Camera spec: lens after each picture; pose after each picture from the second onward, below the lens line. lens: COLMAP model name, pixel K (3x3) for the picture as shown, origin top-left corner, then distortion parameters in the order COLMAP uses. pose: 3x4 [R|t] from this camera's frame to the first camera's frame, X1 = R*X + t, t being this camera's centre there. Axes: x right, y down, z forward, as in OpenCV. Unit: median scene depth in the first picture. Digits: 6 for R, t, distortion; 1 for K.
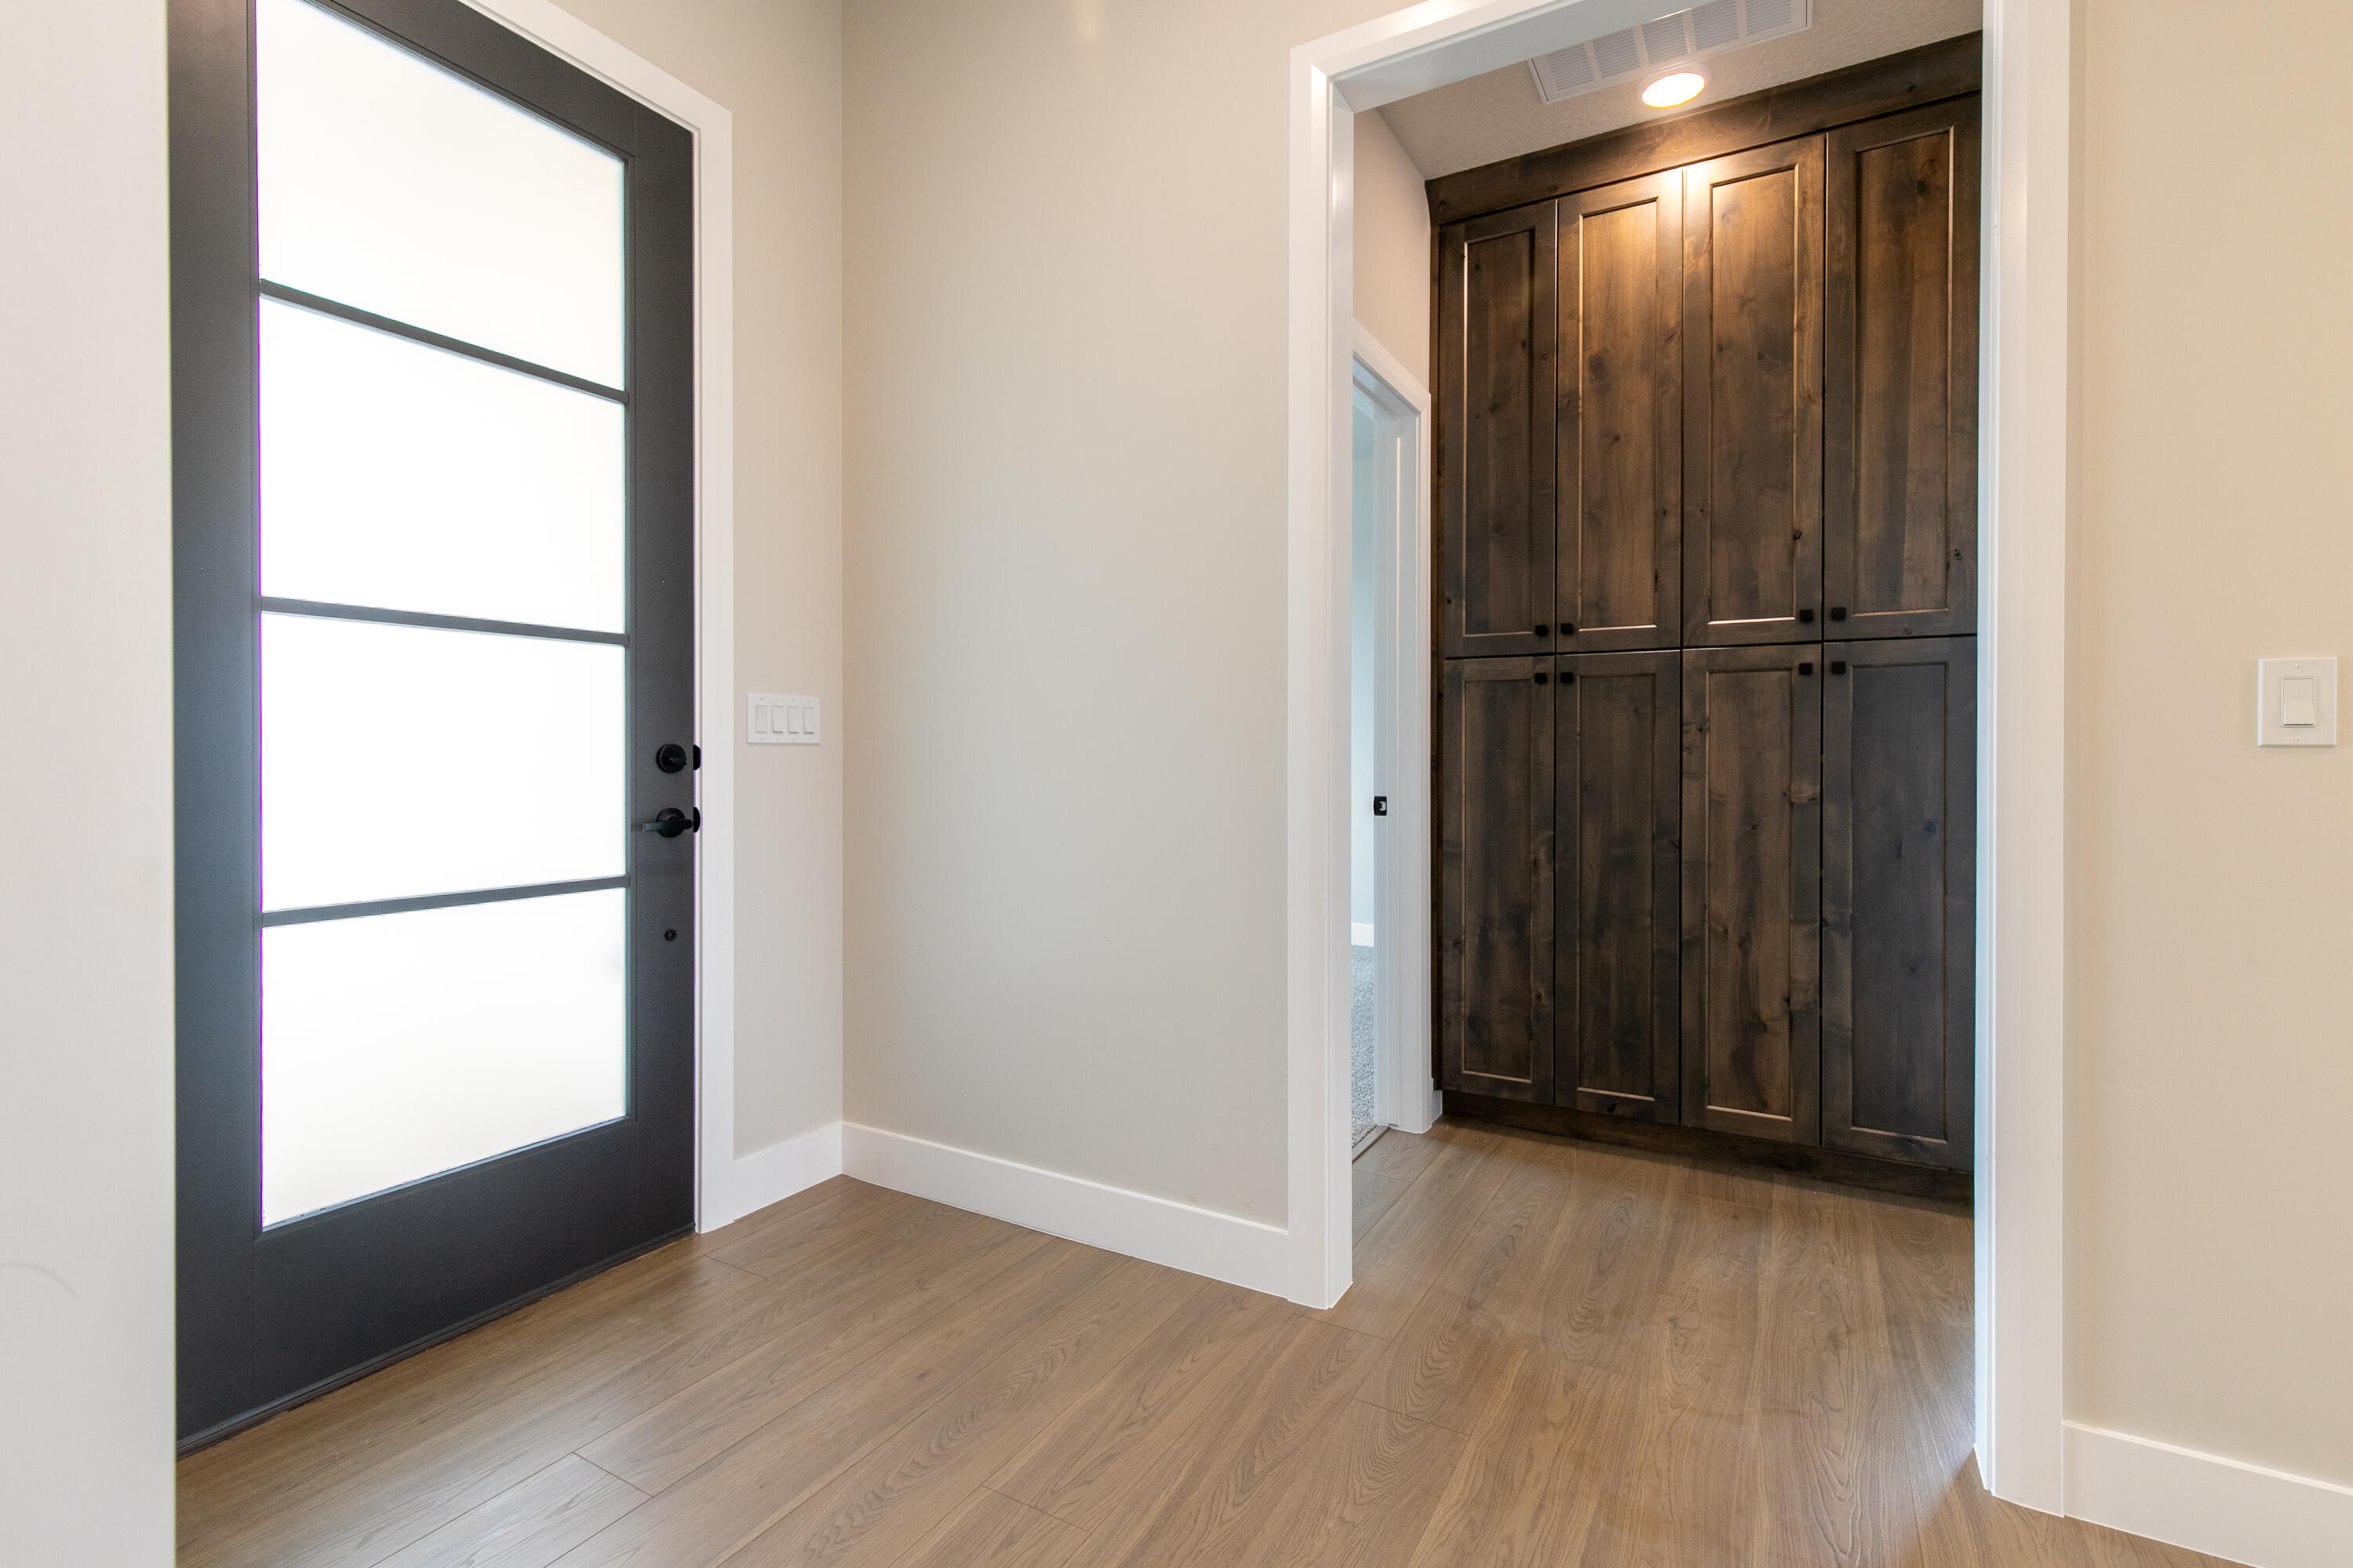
lens RADIAL K [[1081.5, 0, 1181.3], [0, 1081.5, 770.2], [0, 0, 1]] dist [0.008602, -0.001046]
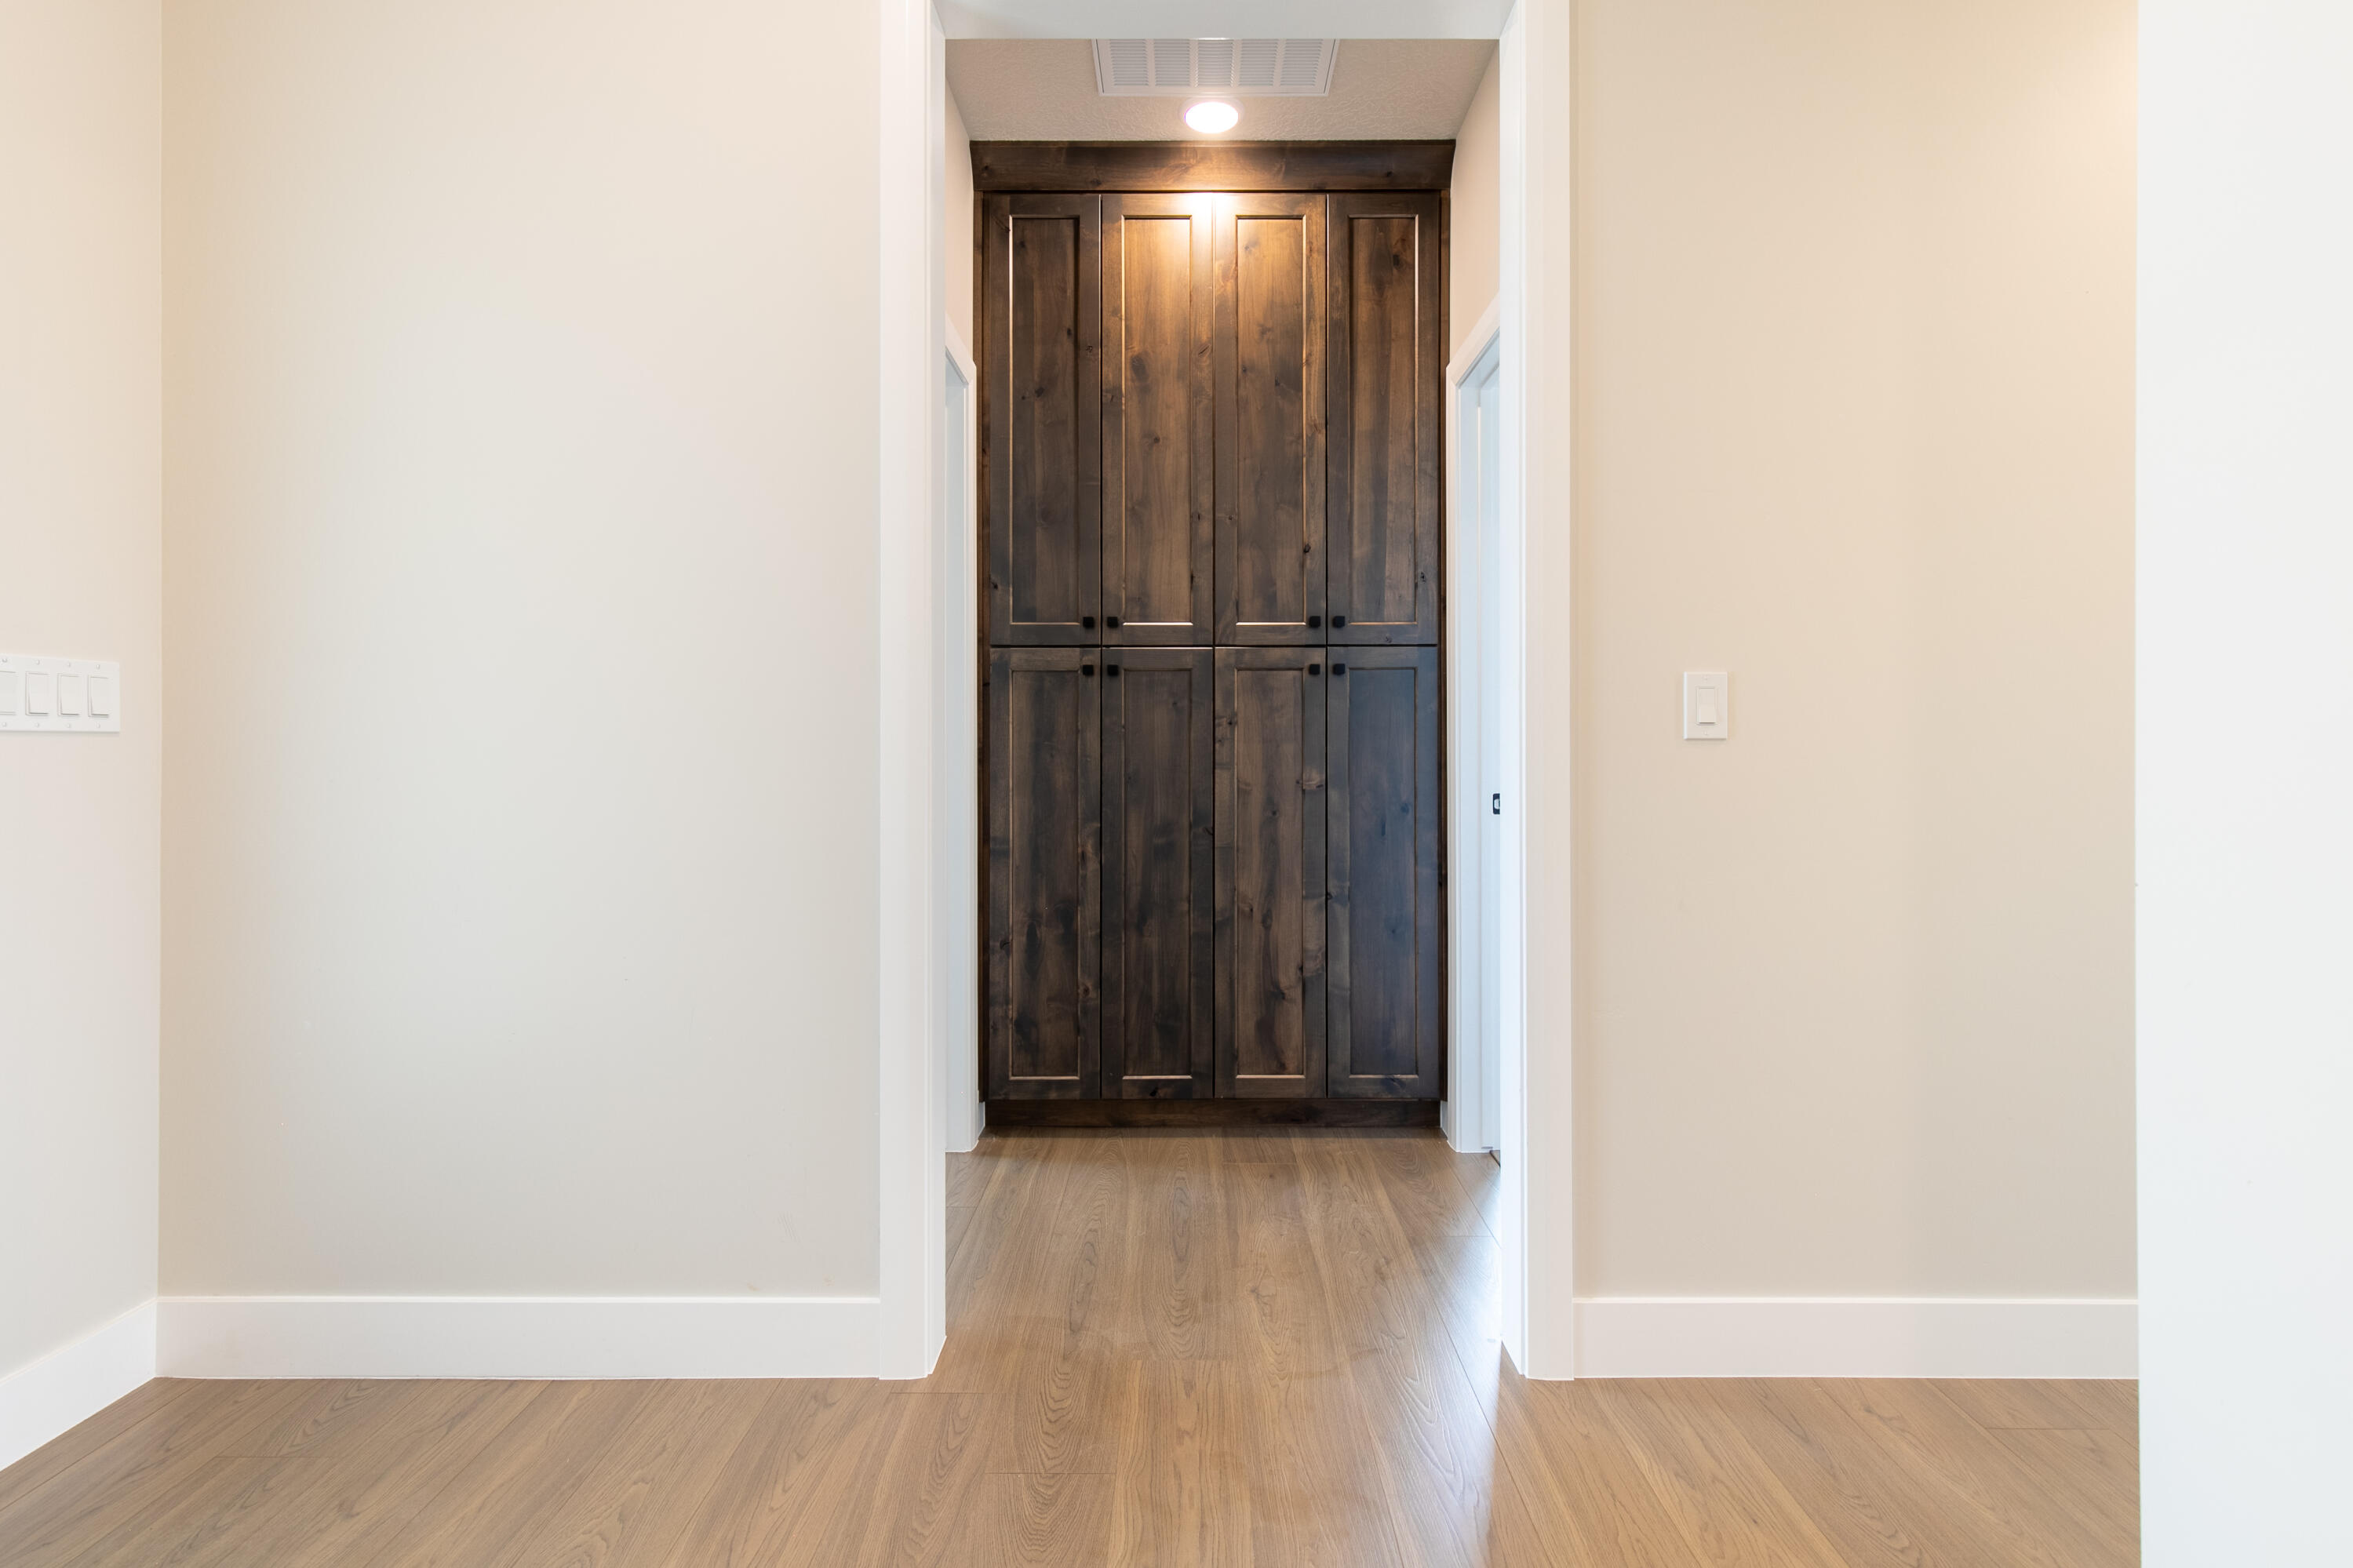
lens RADIAL K [[1081.5, 0, 1122.5], [0, 1081.5, 750.5], [0, 0, 1]] dist [0.008602, -0.001046]
pose [[0.868306, -0.003574, 0.496015, -0.147915], [0.008995, 0.999923, -0.008541, -0.002468], [-0.495947, 0.011878, 0.868272, 0.135455]]
